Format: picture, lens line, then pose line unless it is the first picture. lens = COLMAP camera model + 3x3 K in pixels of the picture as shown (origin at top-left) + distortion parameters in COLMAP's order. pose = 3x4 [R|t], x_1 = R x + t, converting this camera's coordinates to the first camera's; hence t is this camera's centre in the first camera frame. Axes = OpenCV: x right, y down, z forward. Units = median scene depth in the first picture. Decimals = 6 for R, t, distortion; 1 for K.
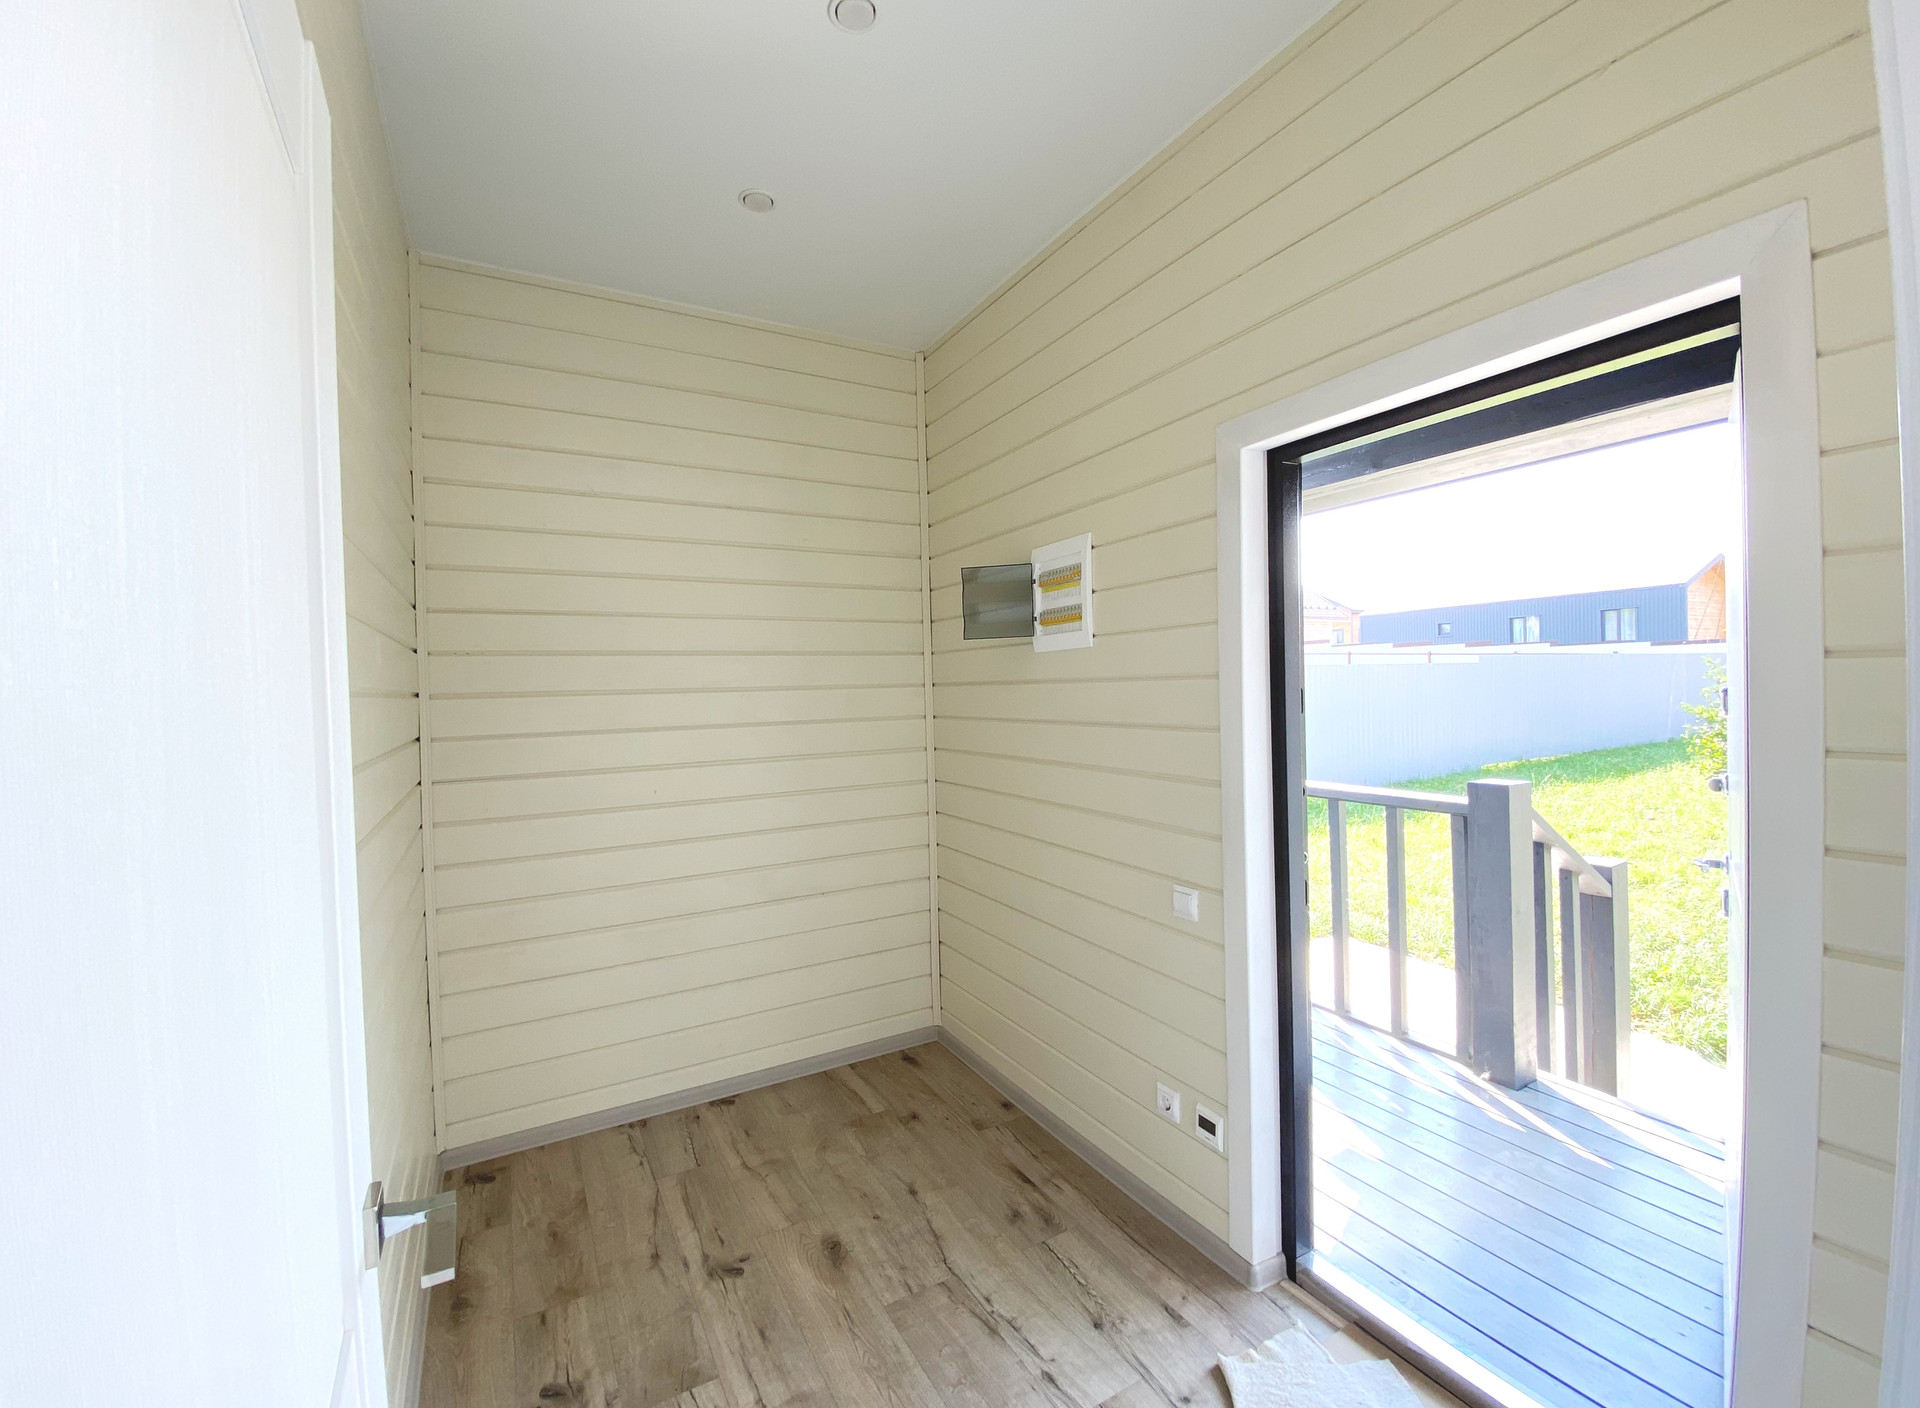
lens RADIAL K [[813.0, 0, 960.0], [0, 813.0, 704.0], [0, 0, 1]] dist [0.000759, 0.000063]
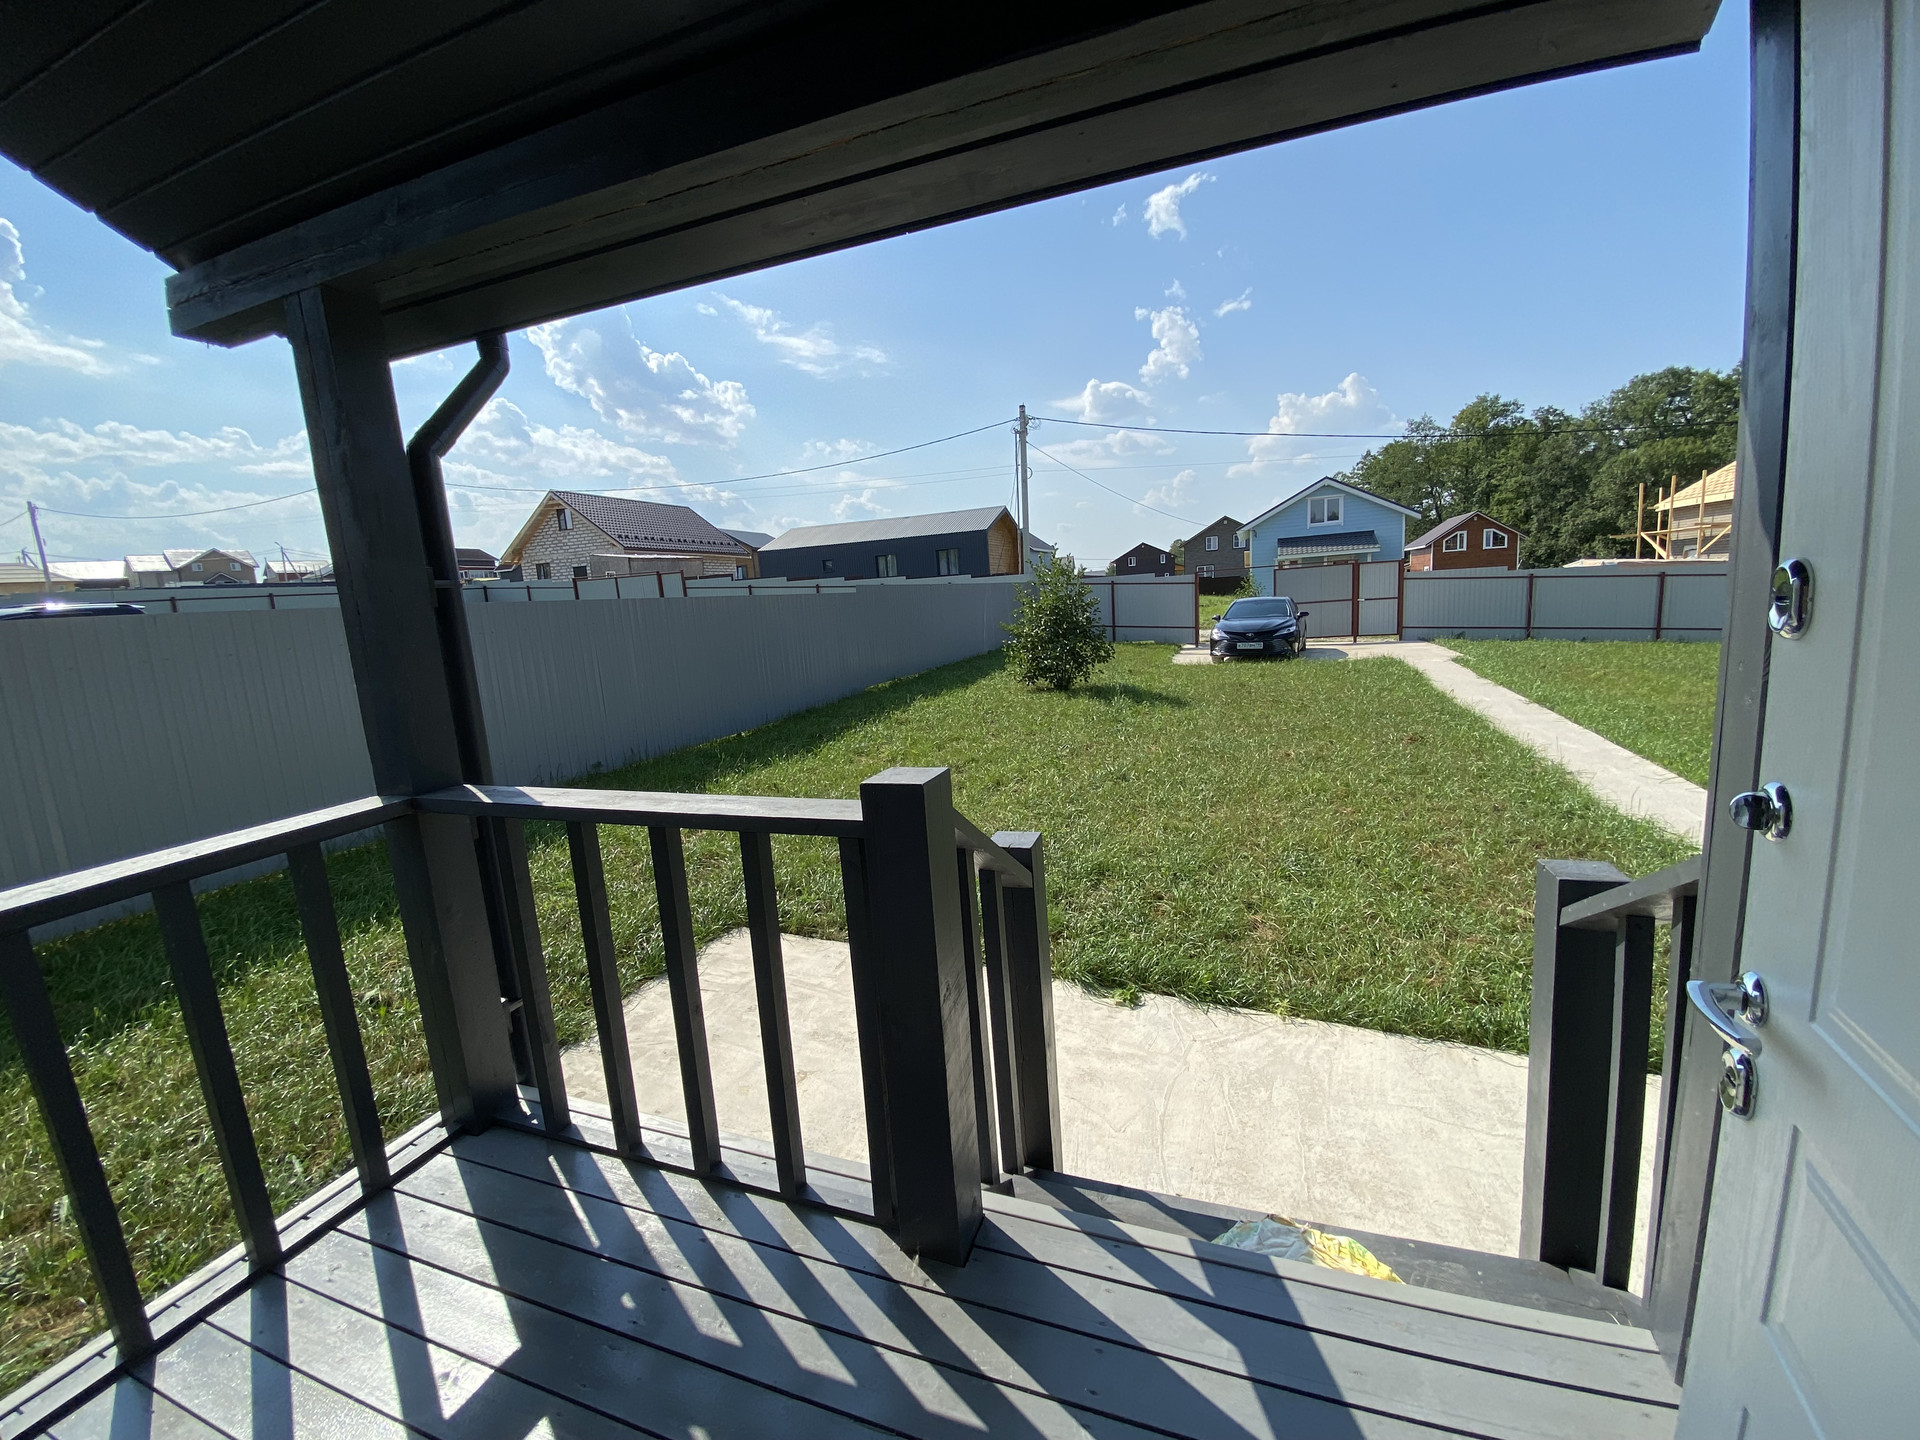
lens RADIAL K [[779.9, 0, 960.0], [0, 779.9, 720.0], [0, 0, 1]] dist [0.015570, -0.019214]
pose [[0.765593, -0.120010, 0.632033, 0.230946], [0.054847, 0.991045, 0.121741, -0.005559], [-0.640983, -0.058539, 0.765320, 0.368377]]
